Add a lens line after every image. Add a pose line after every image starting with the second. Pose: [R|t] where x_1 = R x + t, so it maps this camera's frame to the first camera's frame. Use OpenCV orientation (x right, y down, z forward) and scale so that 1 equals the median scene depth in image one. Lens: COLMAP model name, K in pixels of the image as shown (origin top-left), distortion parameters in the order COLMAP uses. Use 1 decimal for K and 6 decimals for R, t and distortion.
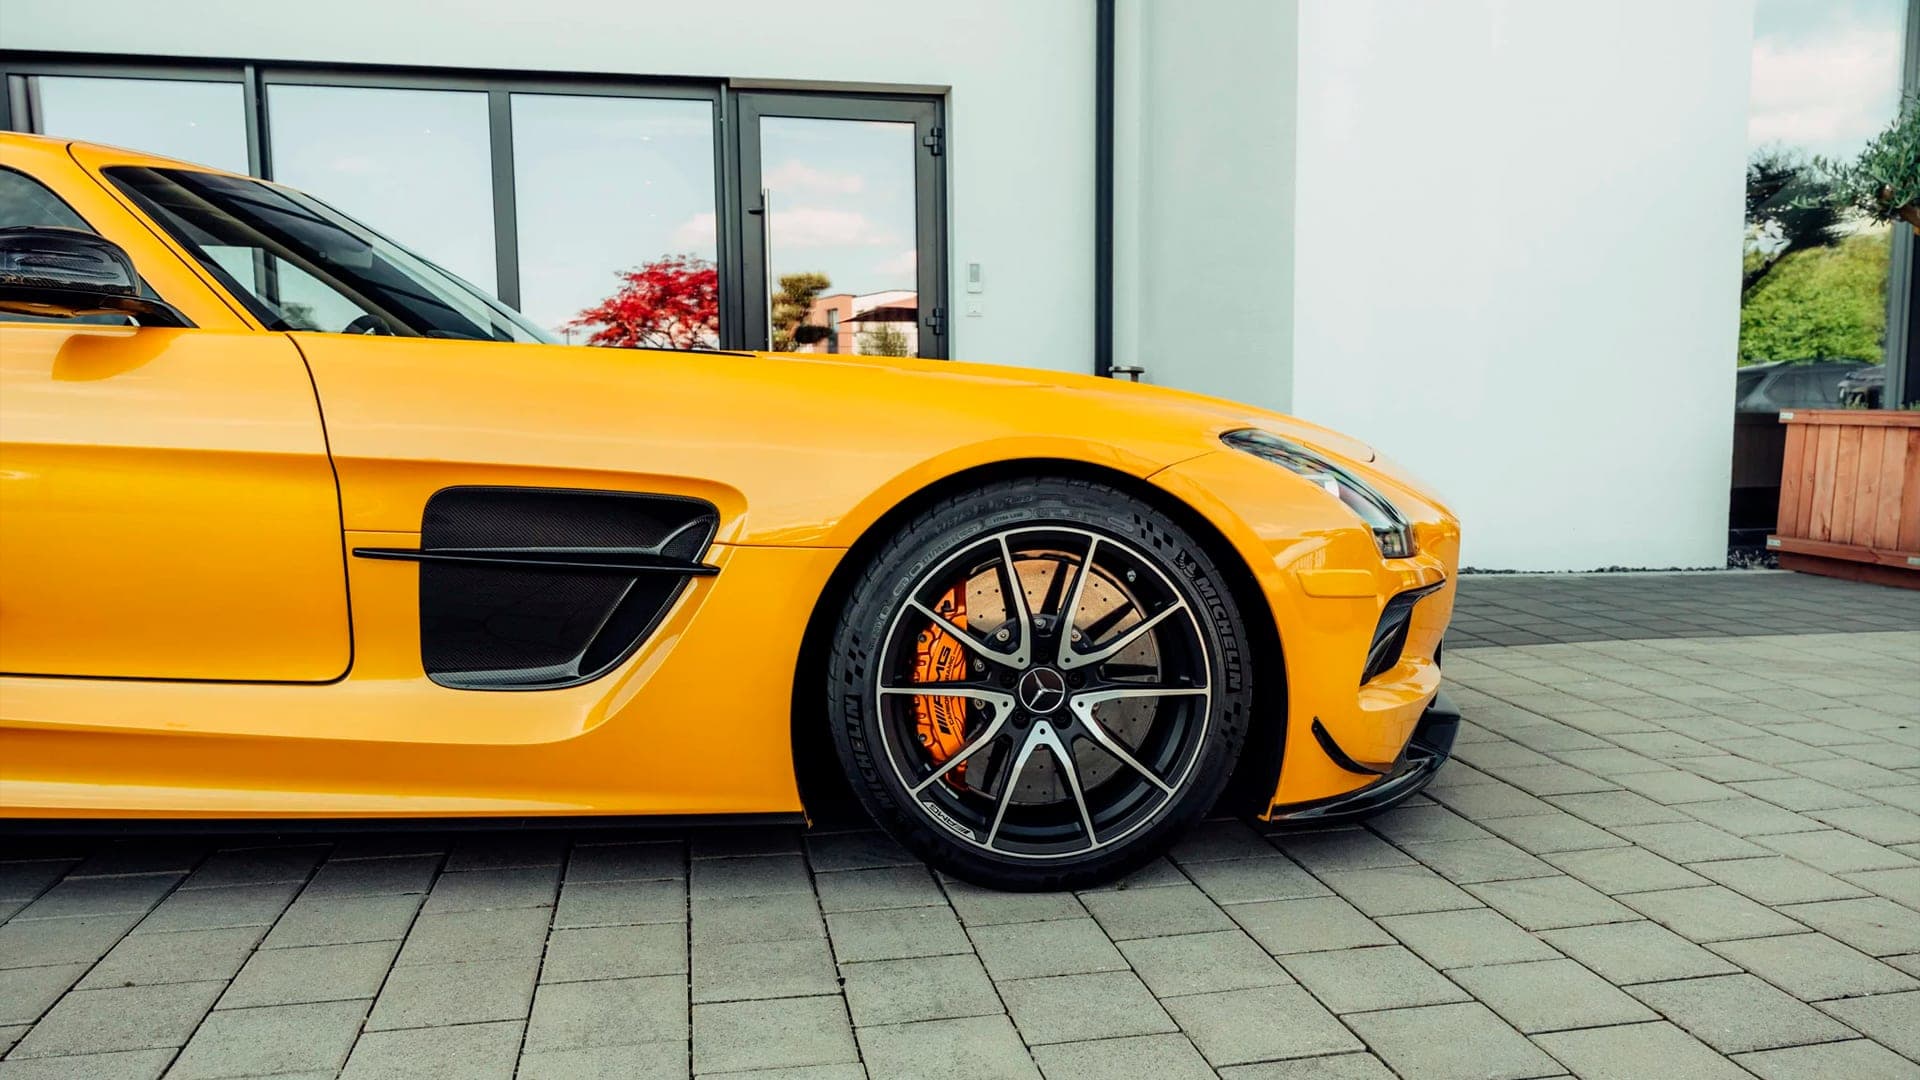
lens RADIAL K [[1430.6, 0, 980.9], [0, 1430.6, 562.1], [0, 0, 1]] dist [-0.003872, -0.004491]
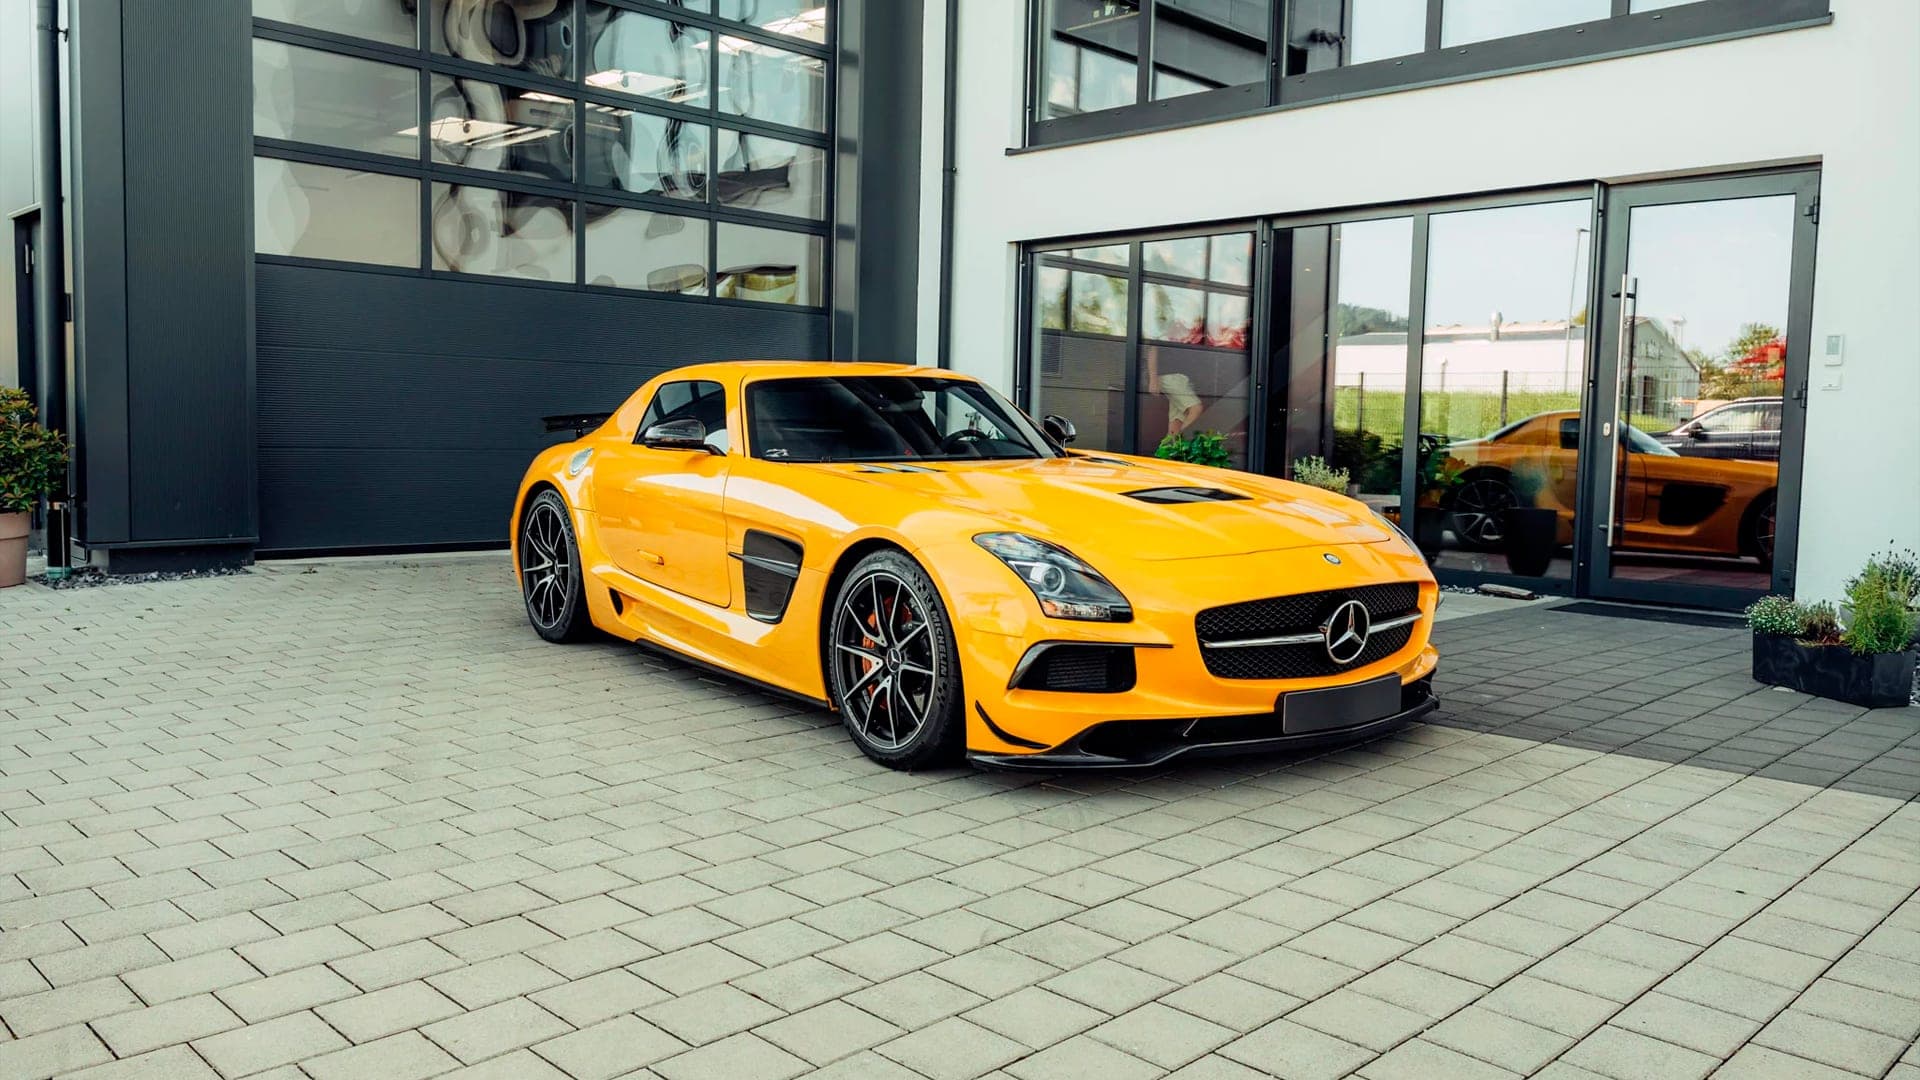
lens RADIAL K [[1440.1, 0, 960.0], [0, 1440.1, 540.0], [0, 0, 1]] dist [0.008227, 0.005024]
pose [[0.551471, 0.082849, -0.830070, 1.652325], [-0.110063, 0.993583, 0.026047, -0.126743], [0.826902, 0.076996, 0.557051, 0.002328]]
